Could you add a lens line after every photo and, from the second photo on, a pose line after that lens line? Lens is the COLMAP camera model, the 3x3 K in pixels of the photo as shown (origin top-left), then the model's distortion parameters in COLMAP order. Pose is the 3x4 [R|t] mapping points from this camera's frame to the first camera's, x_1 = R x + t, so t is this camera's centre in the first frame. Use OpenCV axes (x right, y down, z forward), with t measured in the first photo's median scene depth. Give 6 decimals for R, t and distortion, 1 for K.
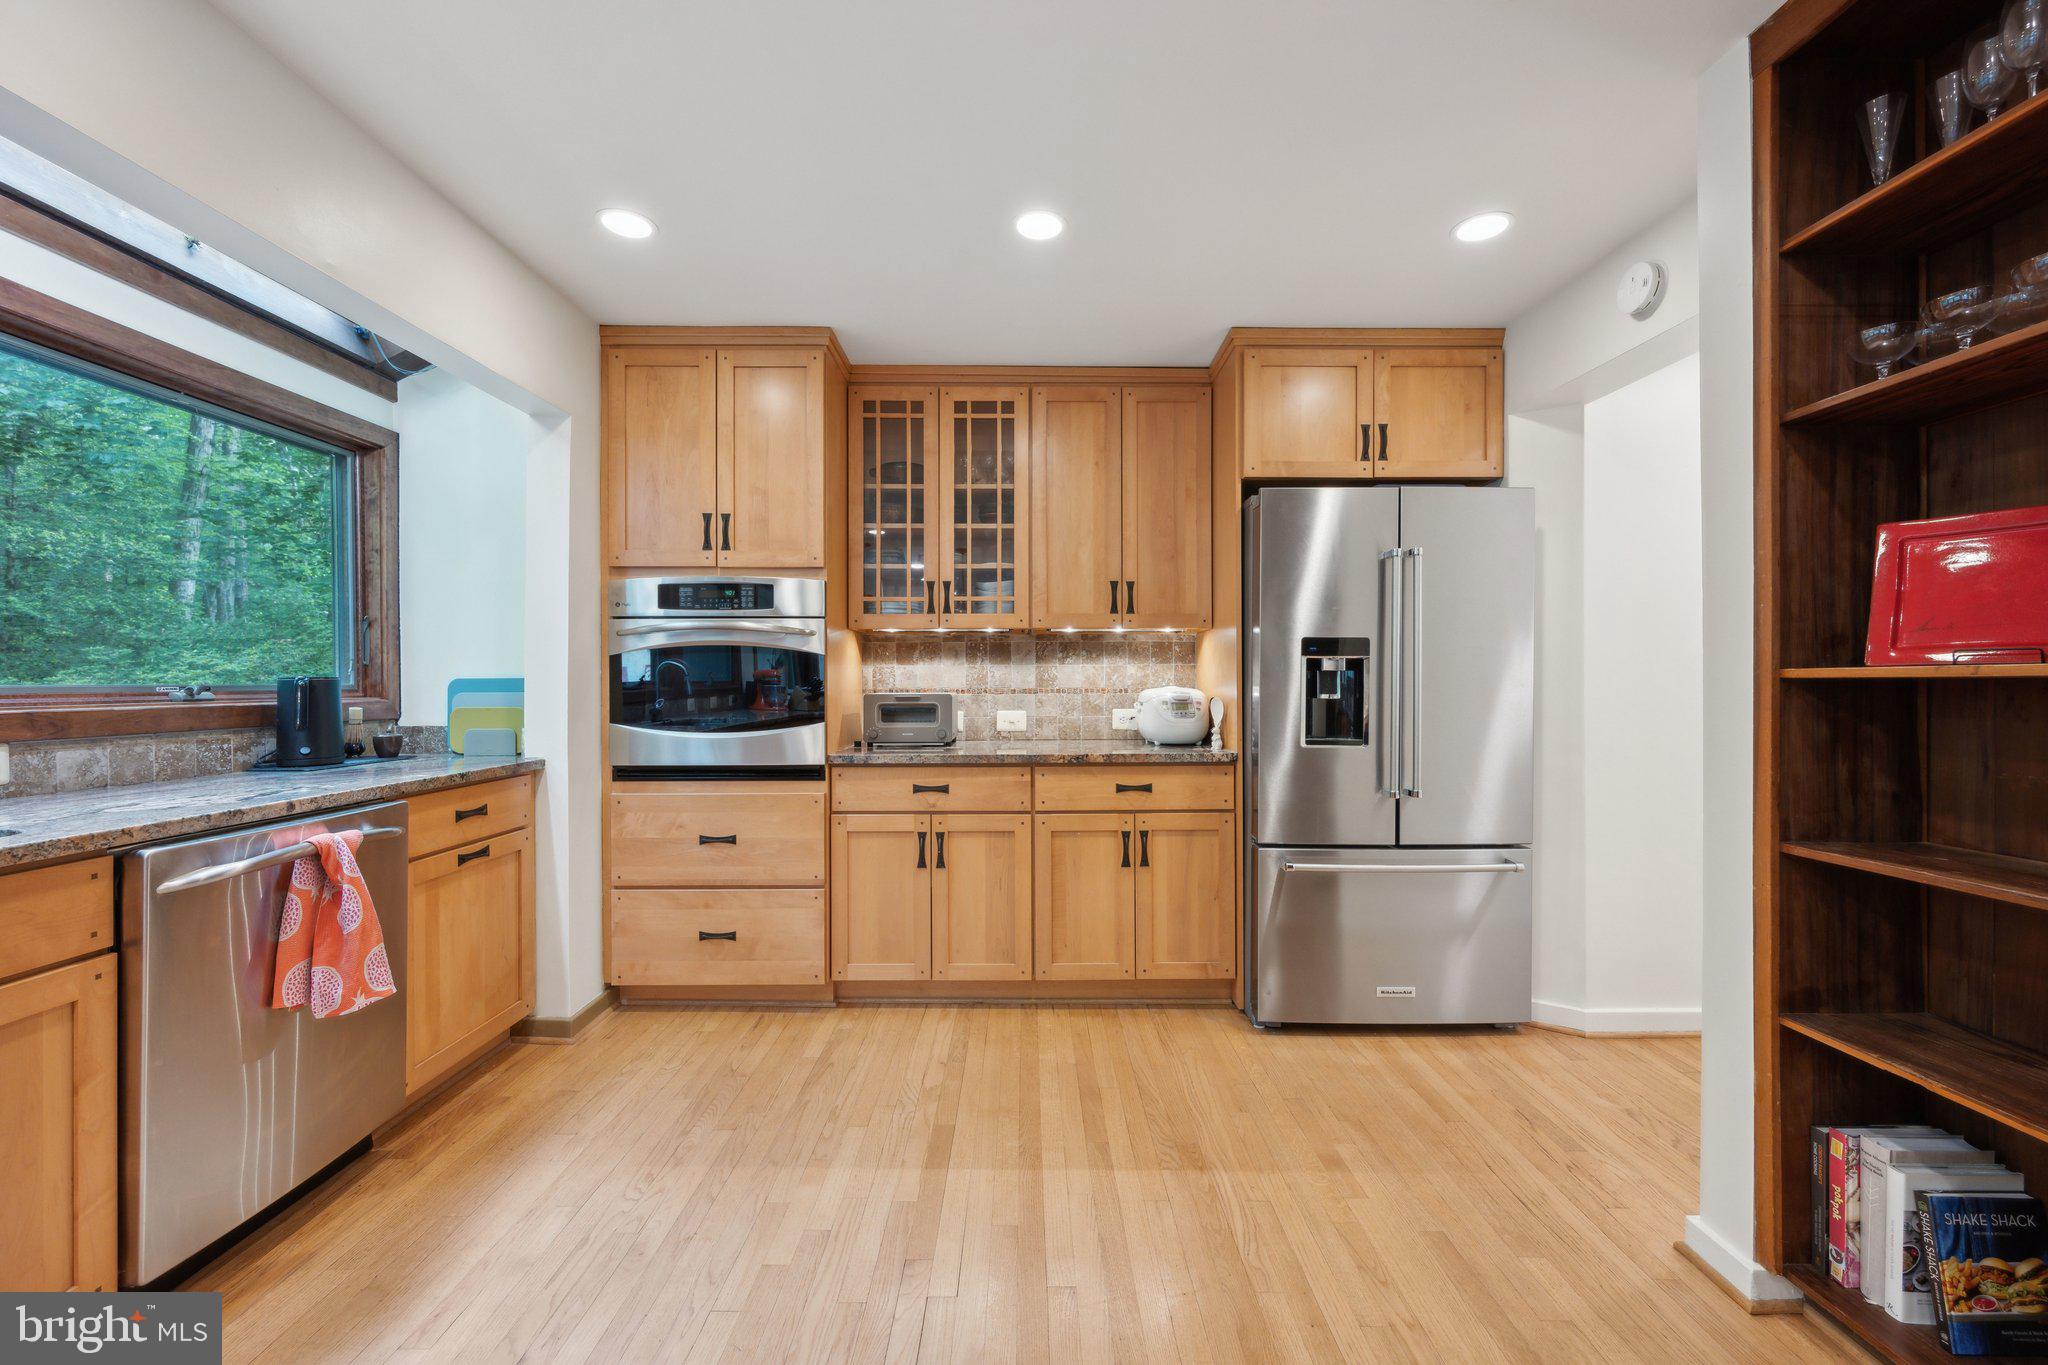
lens RADIAL K [[801.5, 0, 1020.8], [0, 801.5, 677.3], [0, 0, 1]] dist [0.000345, -0.000399]
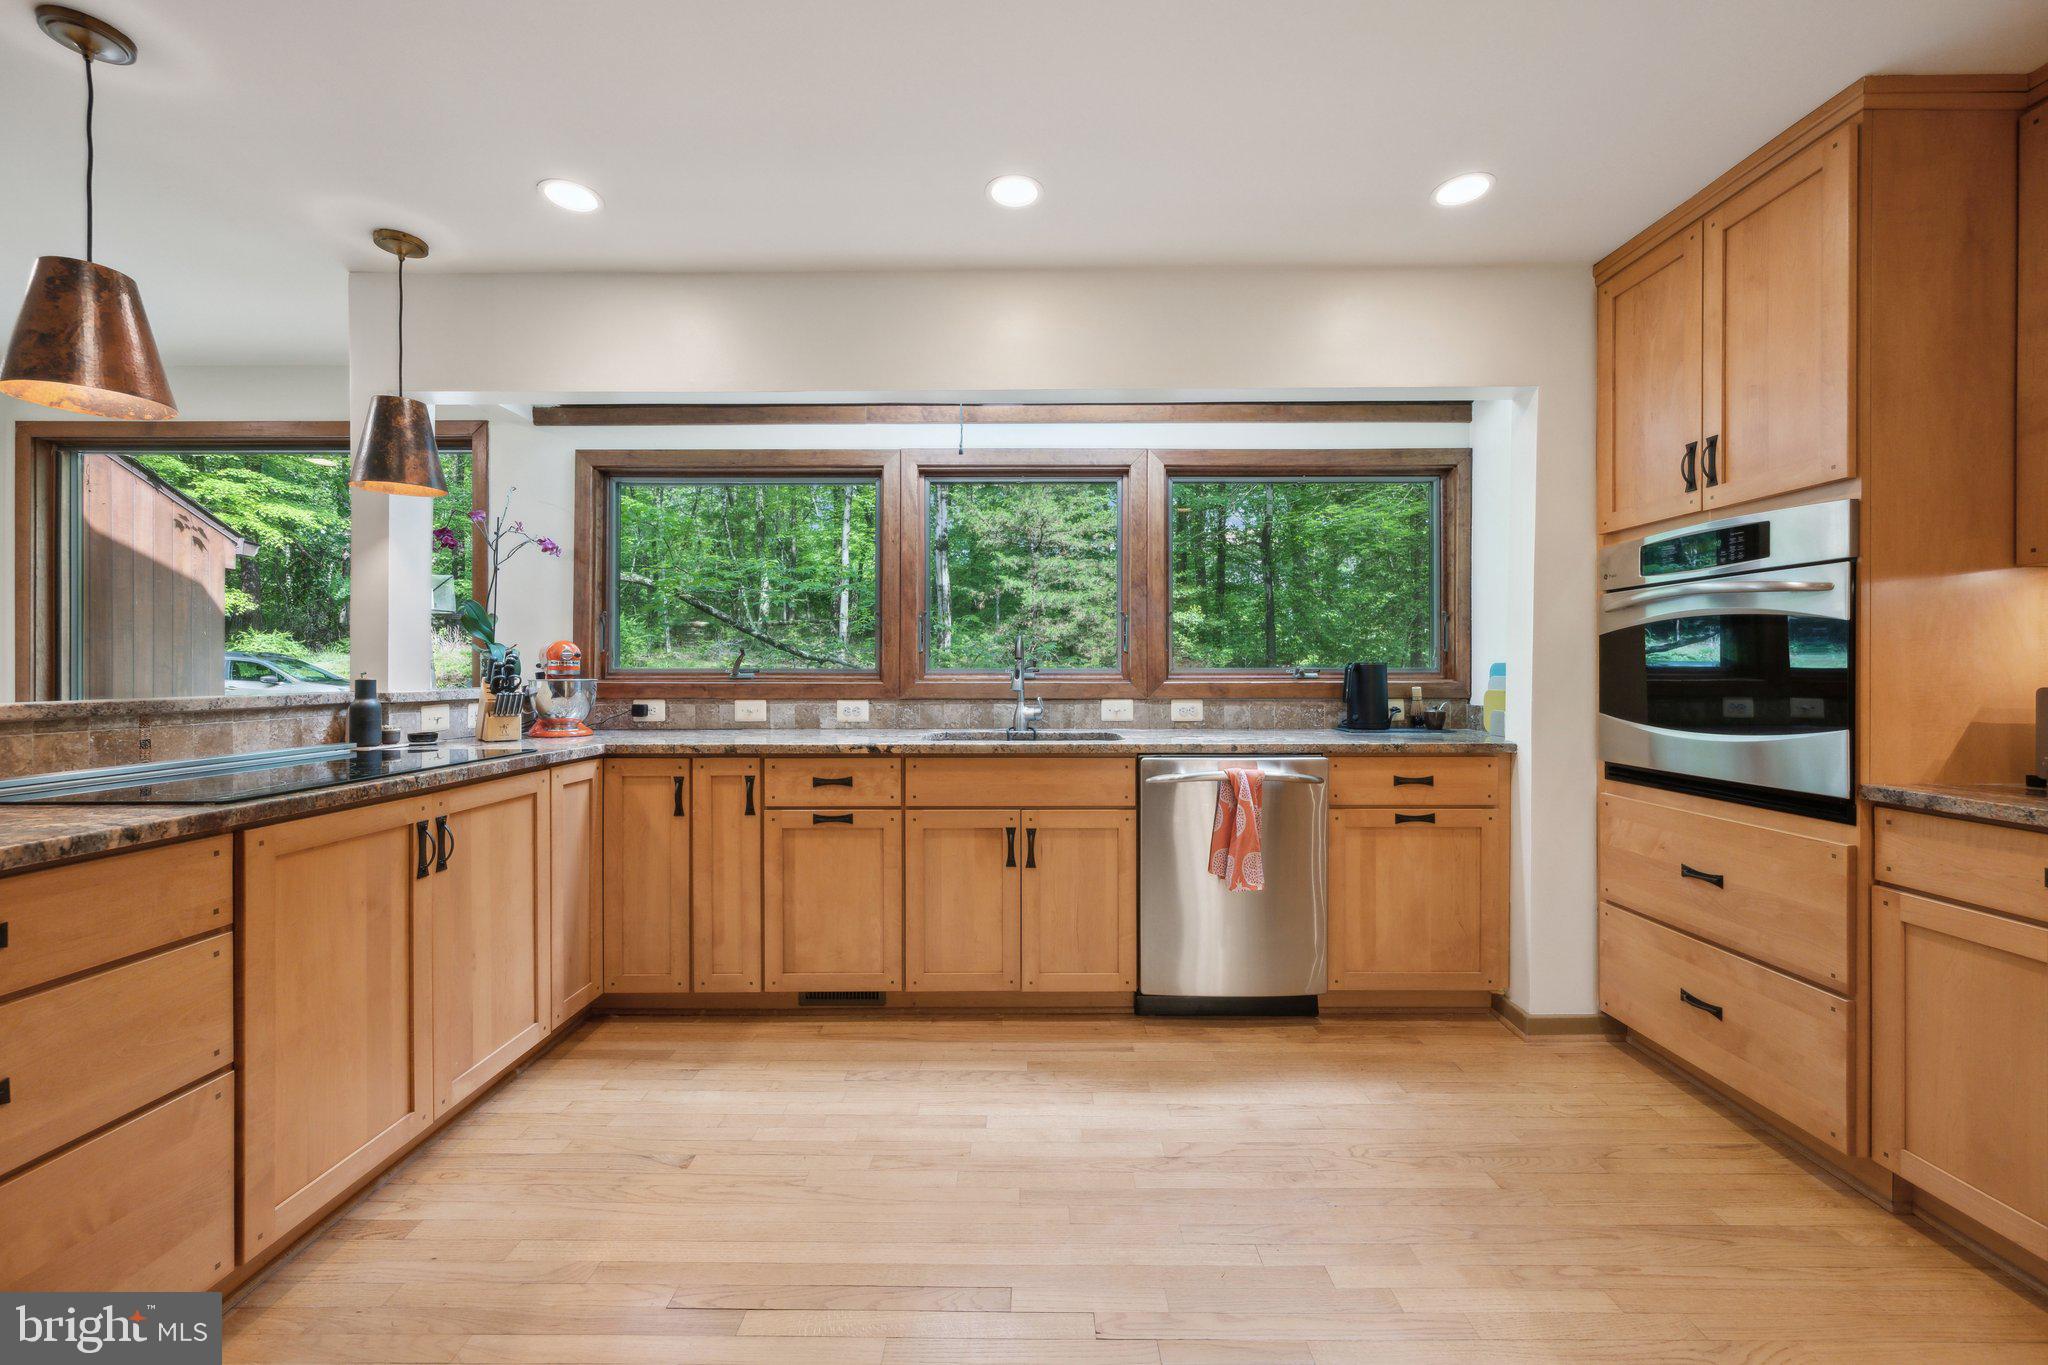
lens RADIAL K [[800.5, 0, 1029.0], [0, 800.5, 669.9], [0, 0, 1]] dist [-0.000388, -0.000137]
pose [[-0.000514, 0.001623, -0.999999, 0.366256], [0.005519, 0.999983, 0.001620, 0.005571], [0.999985, -0.005518, -0.000523, 0.369639]]
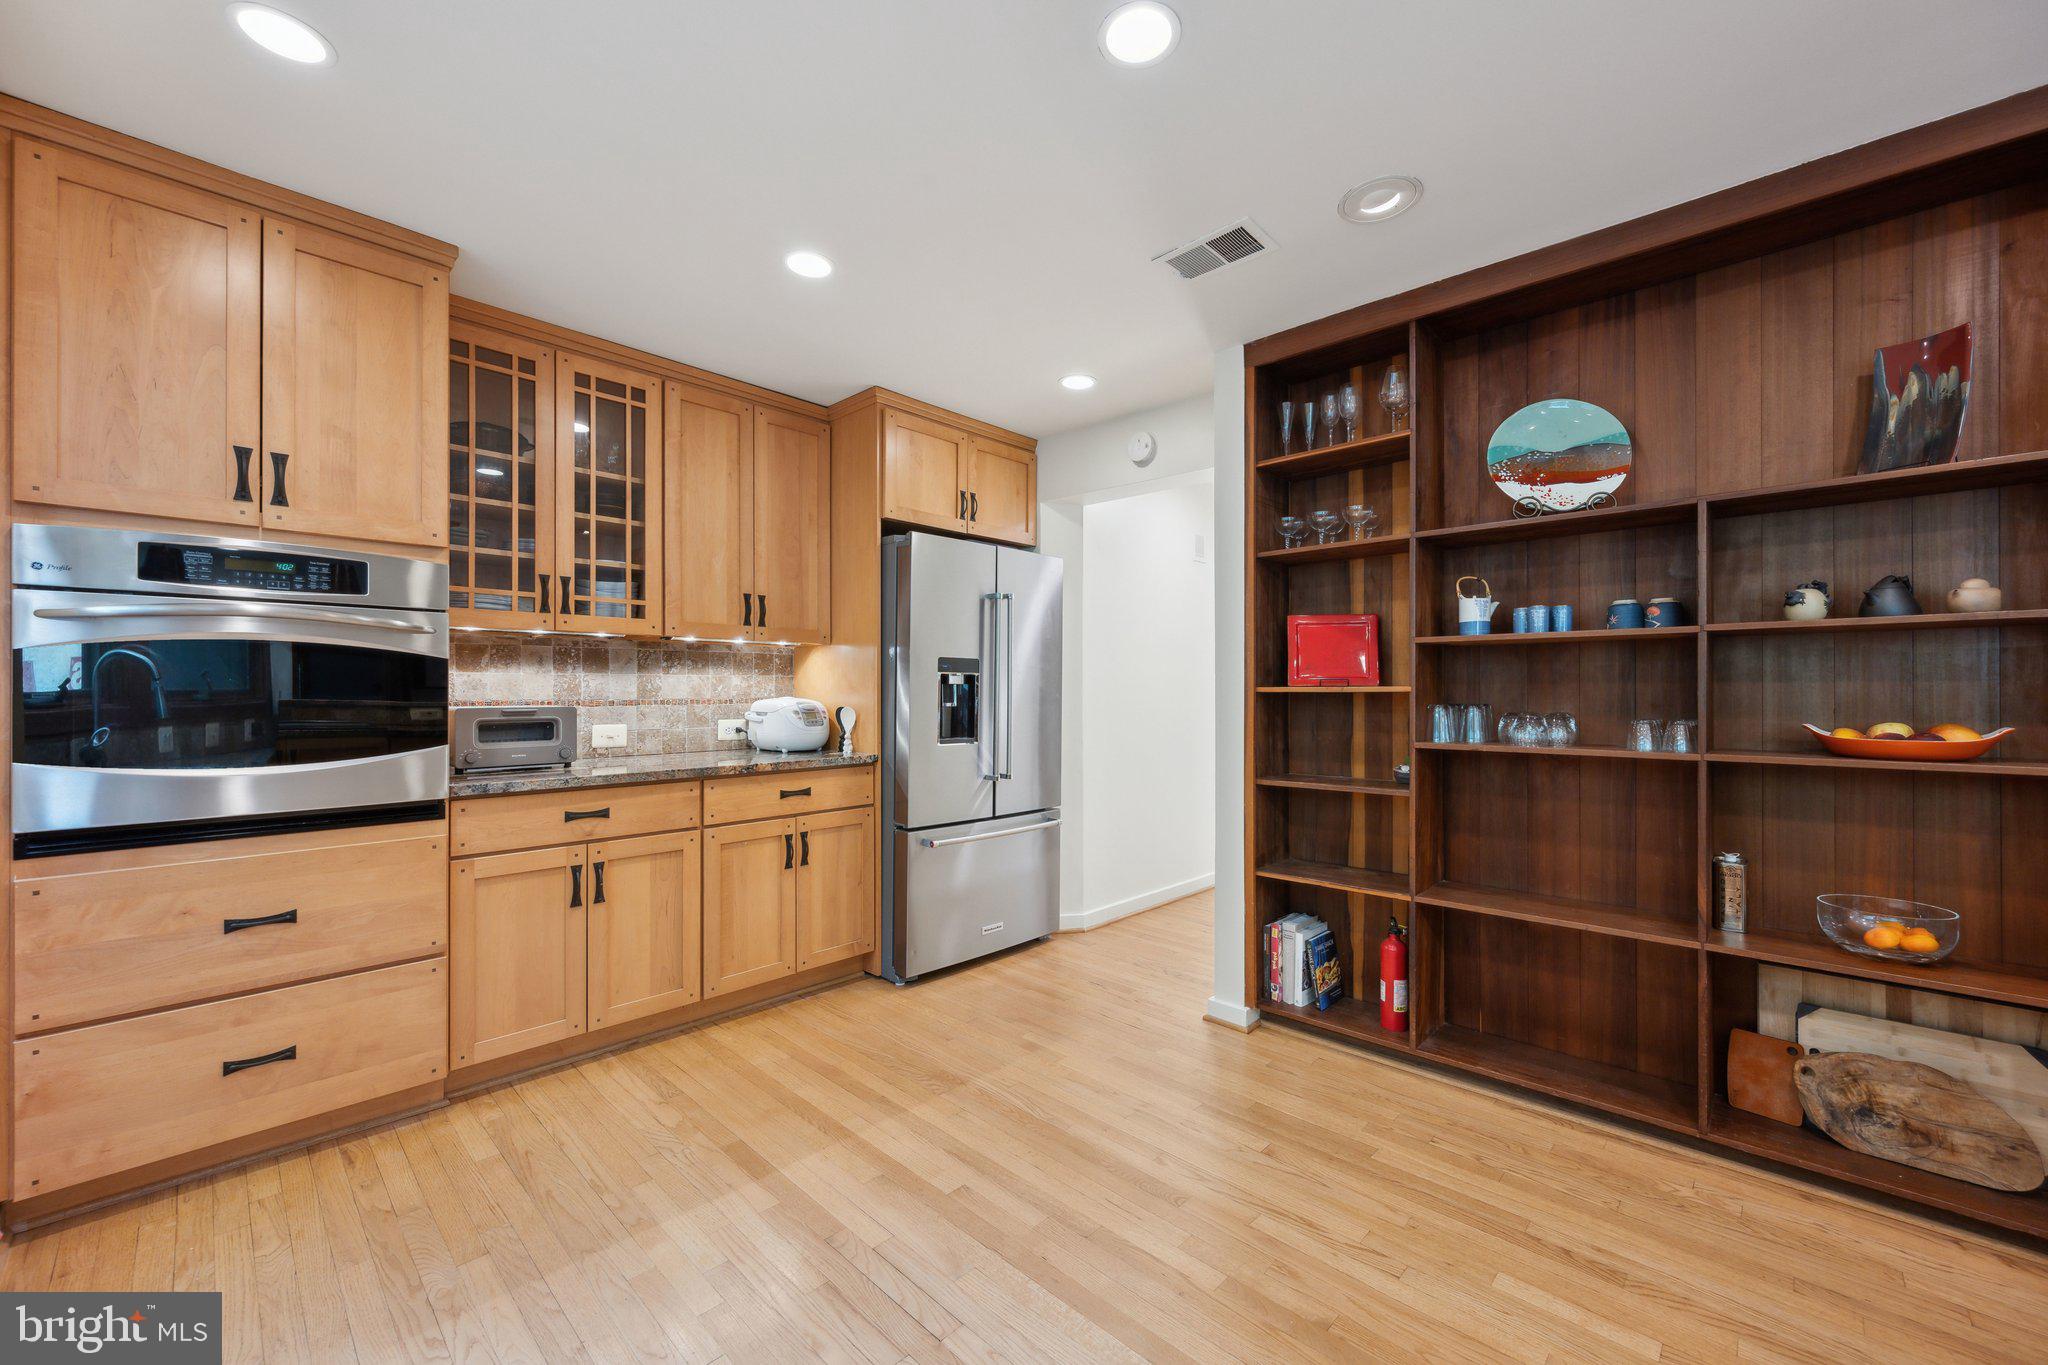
lens RADIAL K [[808.8, 0, 1028.6], [0, 808.8, 683.6], [0, 0, 1]] dist [0.000704, -0.000135]
pose [[0.690425, 0.007959, 0.723360, -0.424455], [-0.006153, 0.999968, -0.005130, -0.003210], [-0.723378, -0.000909, 0.690452, 0.036840]]
